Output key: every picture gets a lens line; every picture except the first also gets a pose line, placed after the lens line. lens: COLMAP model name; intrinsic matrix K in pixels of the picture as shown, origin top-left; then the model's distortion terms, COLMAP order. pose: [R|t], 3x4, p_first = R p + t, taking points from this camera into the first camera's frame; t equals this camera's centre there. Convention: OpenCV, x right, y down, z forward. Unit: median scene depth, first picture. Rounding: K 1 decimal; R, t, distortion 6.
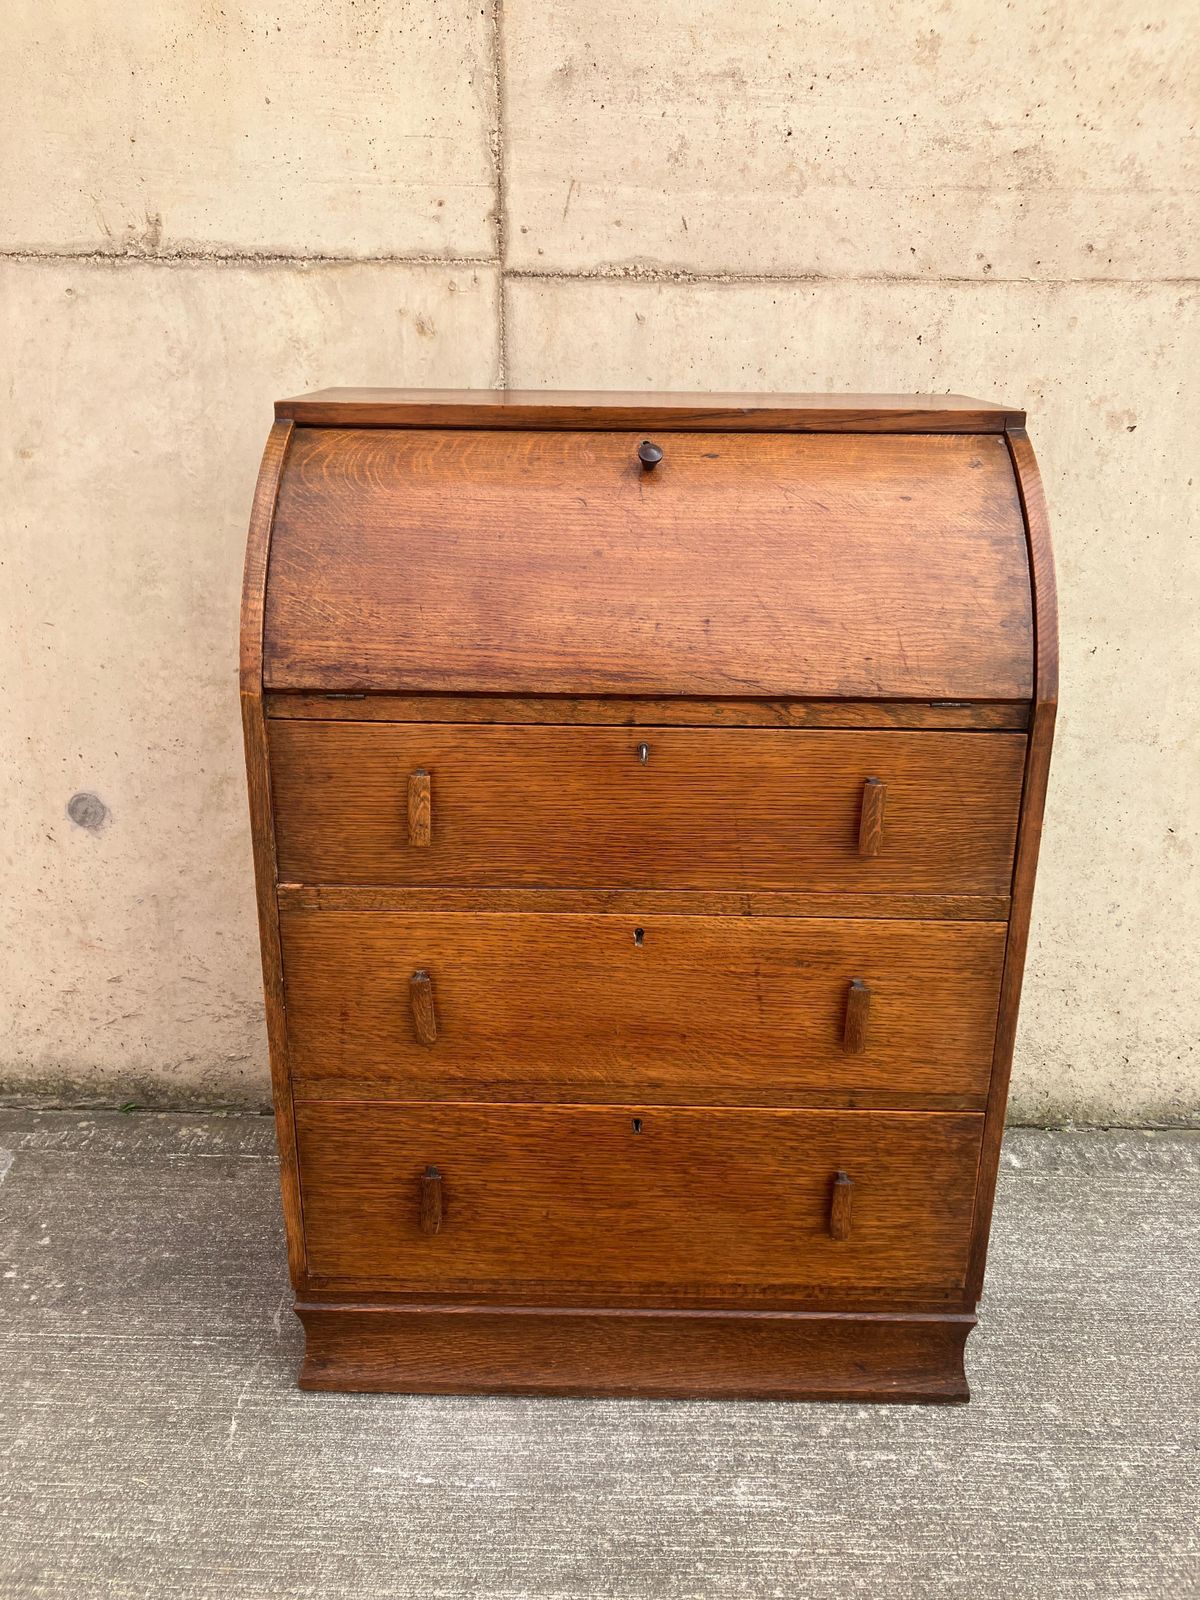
lens RADIAL K [[1305.8, 0, 606.6], [0, 1305.8, 790.5], [0, 0, 1]] dist [-0.019035, 0.056291]
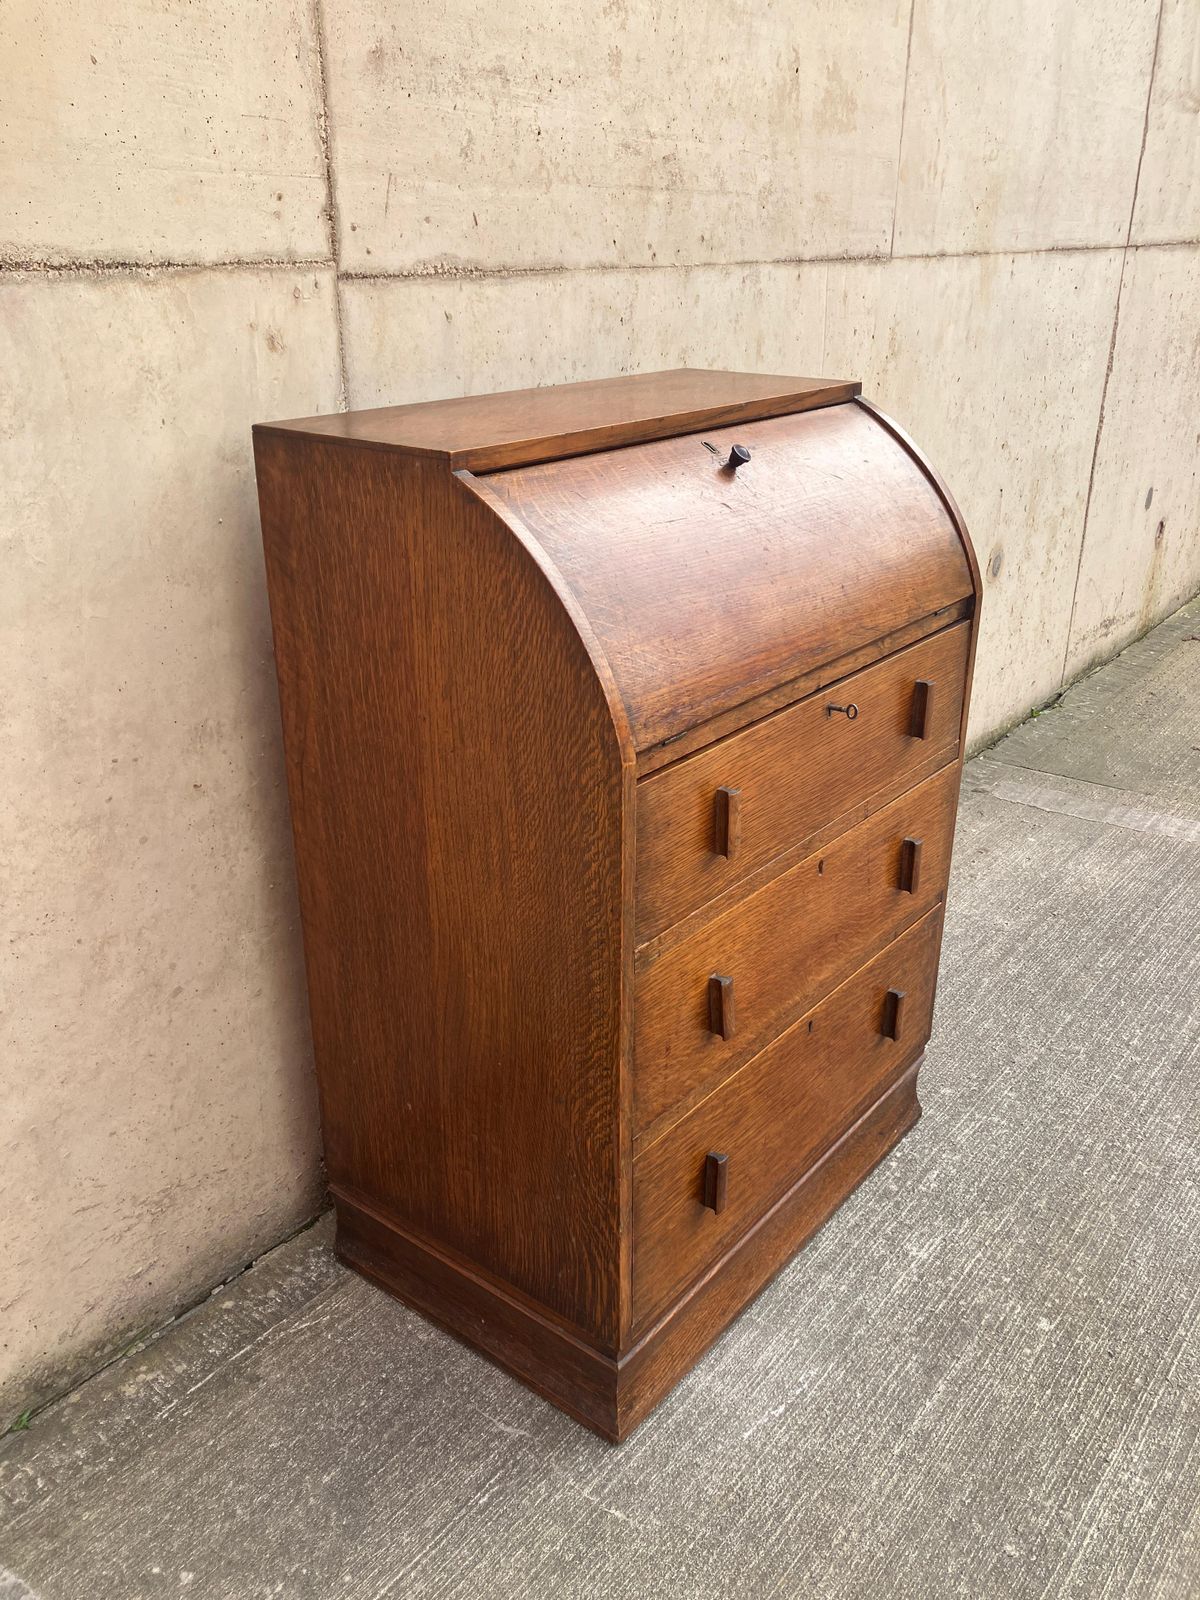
lens RADIAL K [[1306.3, 0, 600.0], [0, 1306.3, 800.0], [0, 0, 1]] dist [-0.010903, 0.049156]
pose [[0.613901, -0.325074, 0.719342, -0.758688], [0.274190, 0.942344, 0.191851, -0.183851], [-0.740233, 0.079459, 0.667638, 0.299896]]
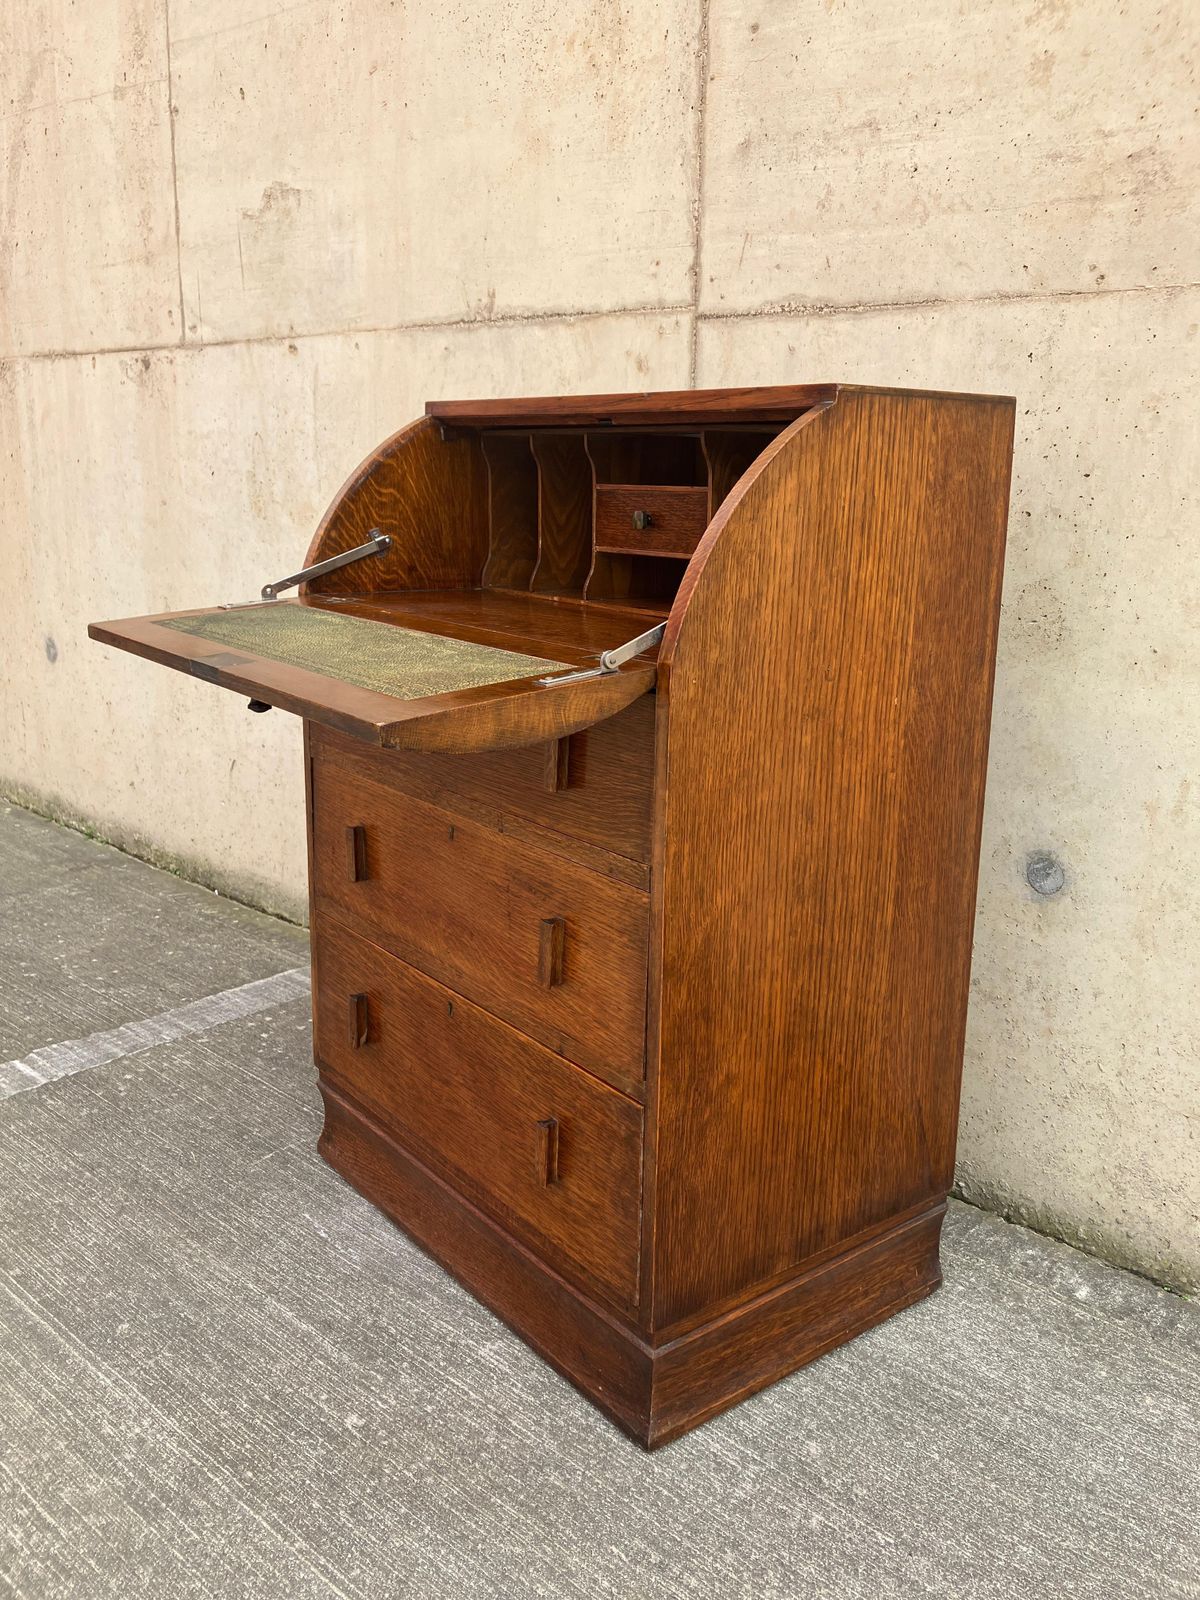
lens RADIAL K [[1317.5, 0, 618.8], [0, 1317.5, 798.3], [0, 0, 1]] dist [-0.019601, 0.061242]
pose [[0.759058, 0.168464, -0.628849, 0.711987], [-0.235963, 0.971451, -0.024577, 0.075776], [0.606756, 0.167041, 0.777139, 0.106152]]
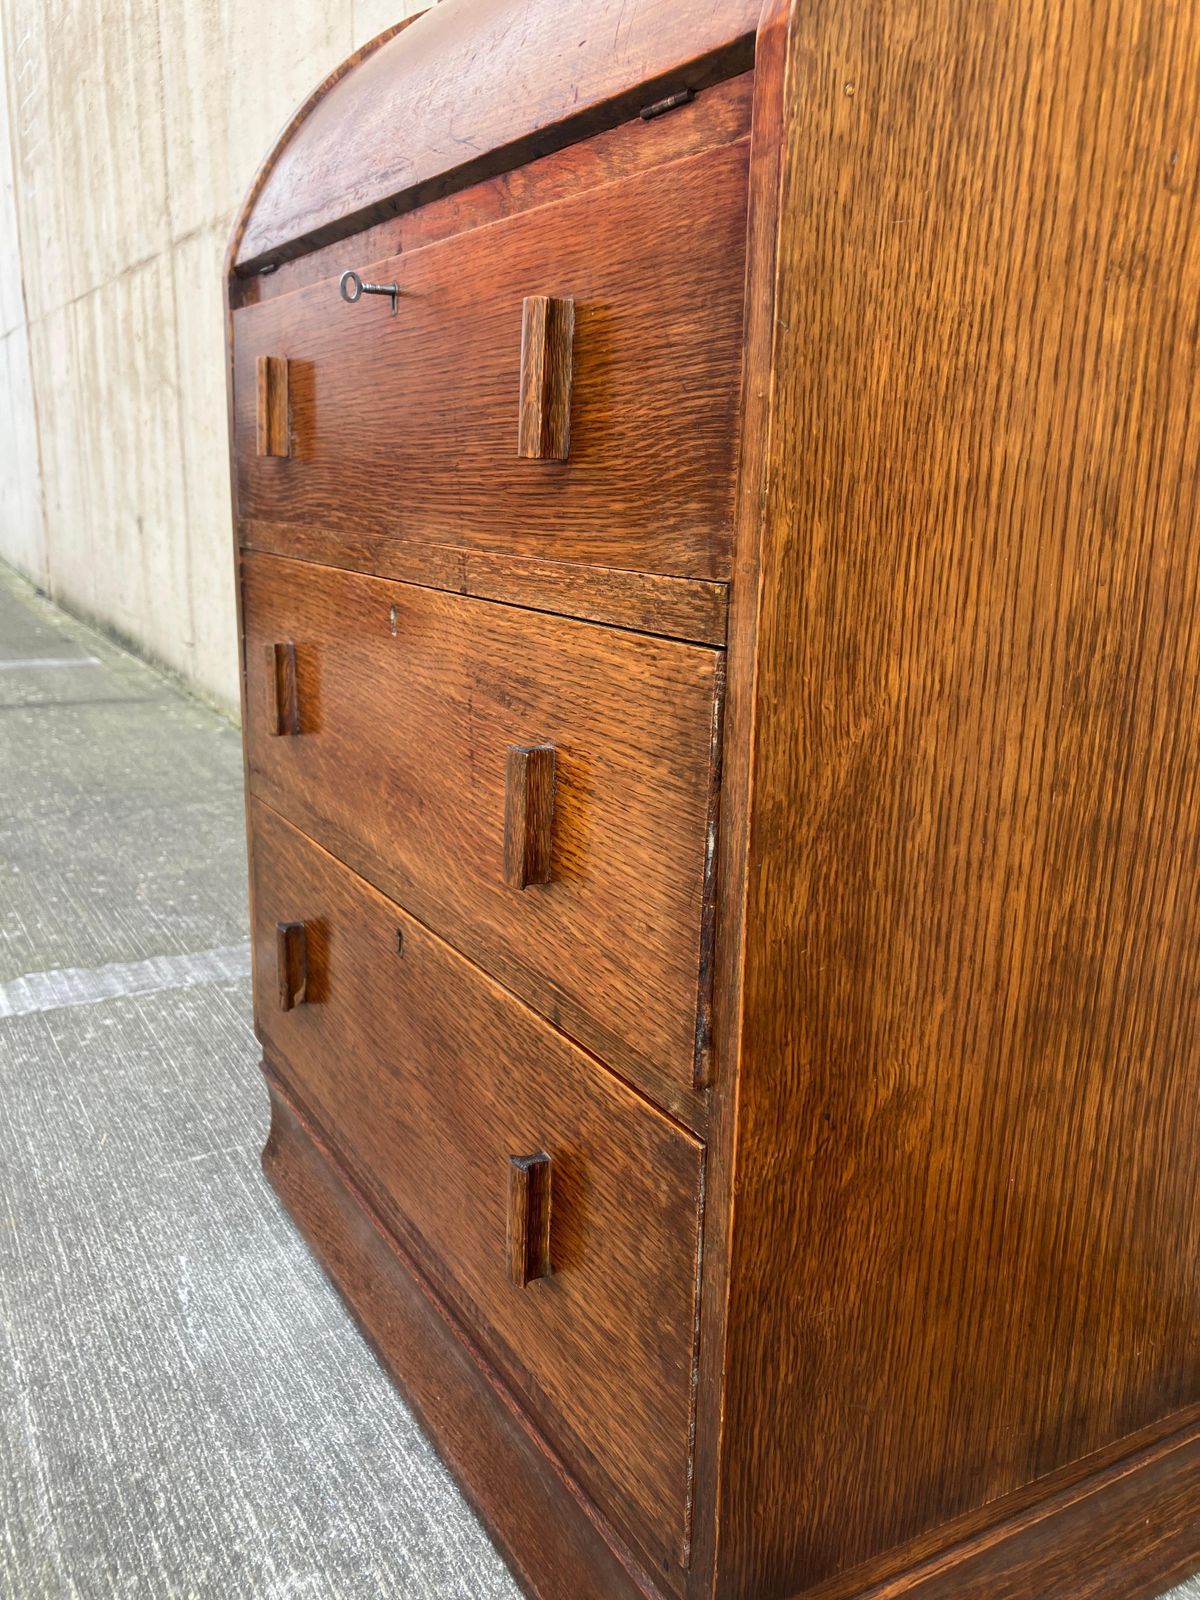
lens RADIAL K [[1310.4, 0, 593.1], [0, 1310.4, 803.8], [0, 0, 1]] dist [0.000223, 0.008906]
pose [[0.507704, 0.209324, -0.835715, 0.524331], [-0.305857, 0.950640, 0.052299, 0.112405], [0.805411, 0.229057, 0.546667, 0.618523]]
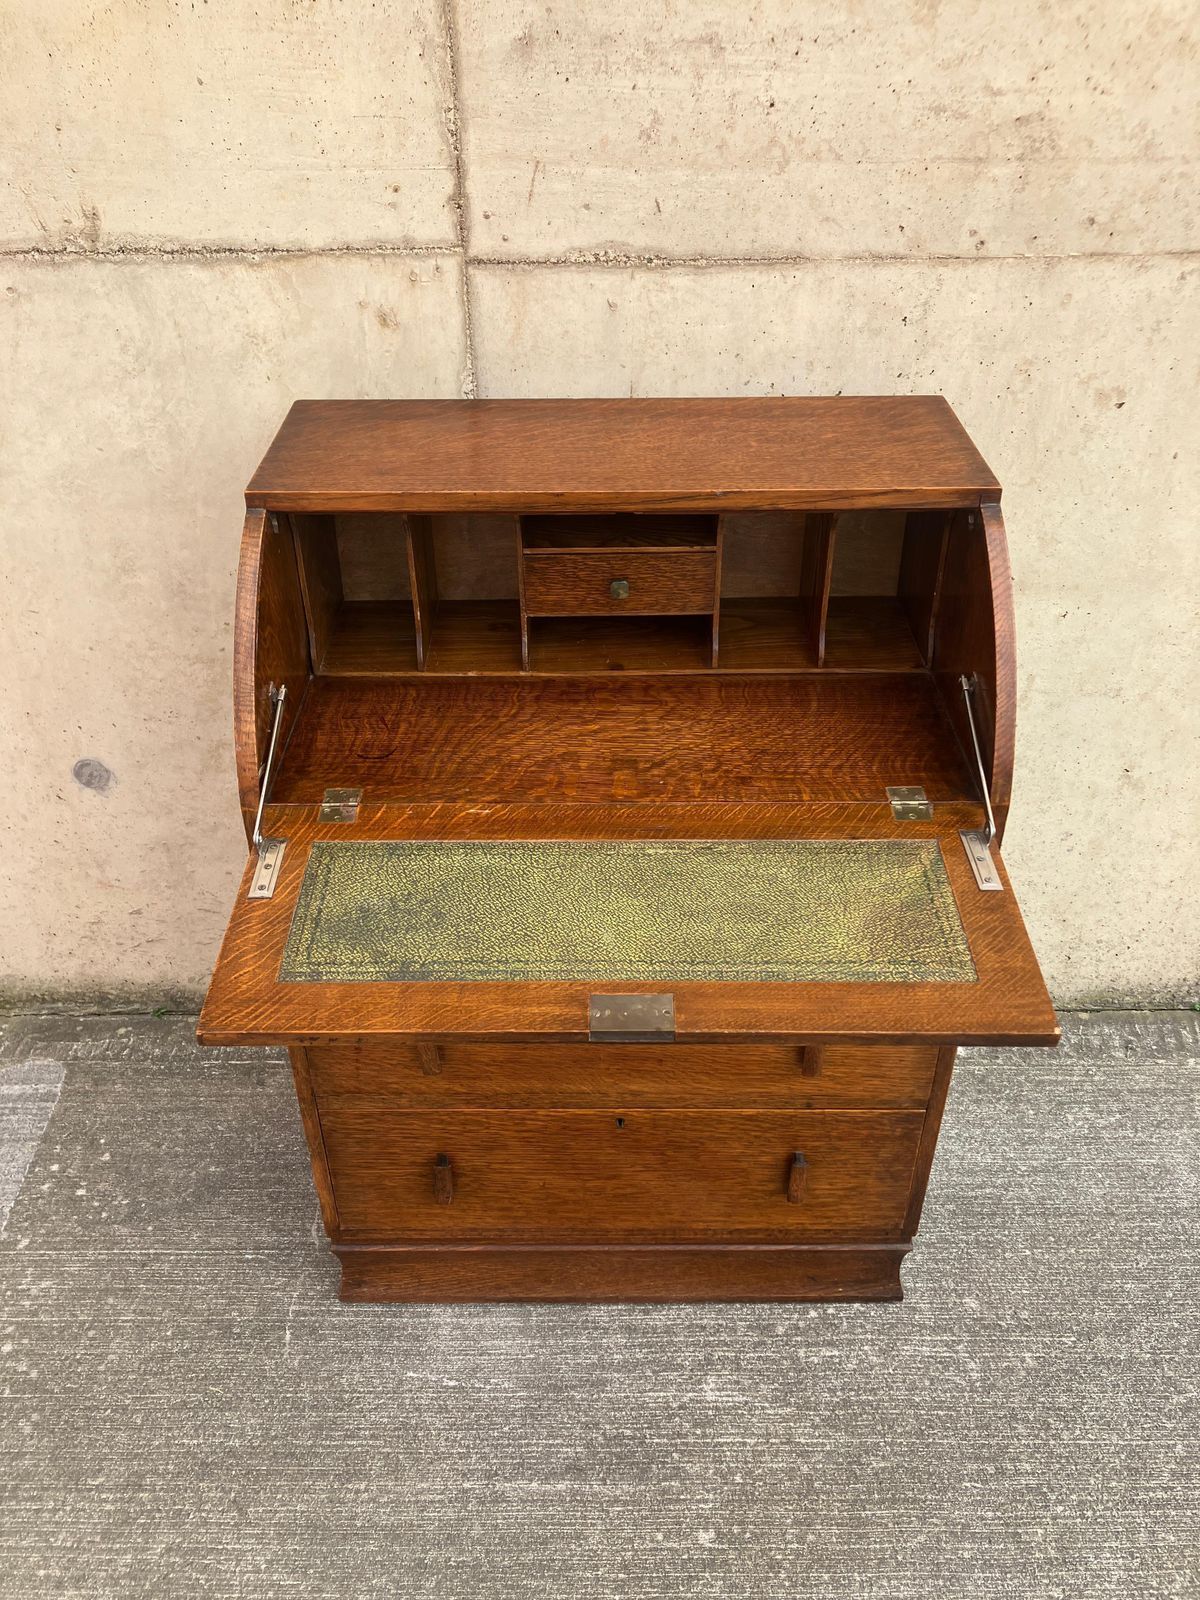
lens RADIAL K [[1304.1, 0, 589.3], [0, 1304.1, 811.8], [0, 0, 1]] dist [-0.017920, 0.060667]
pose [[0.999787, -0.020195, -0.004232, 0.005783], [0.020579, 0.961042, 0.275634, -0.279782], [-0.001499, -0.275662, 0.961253, -0.018218]]
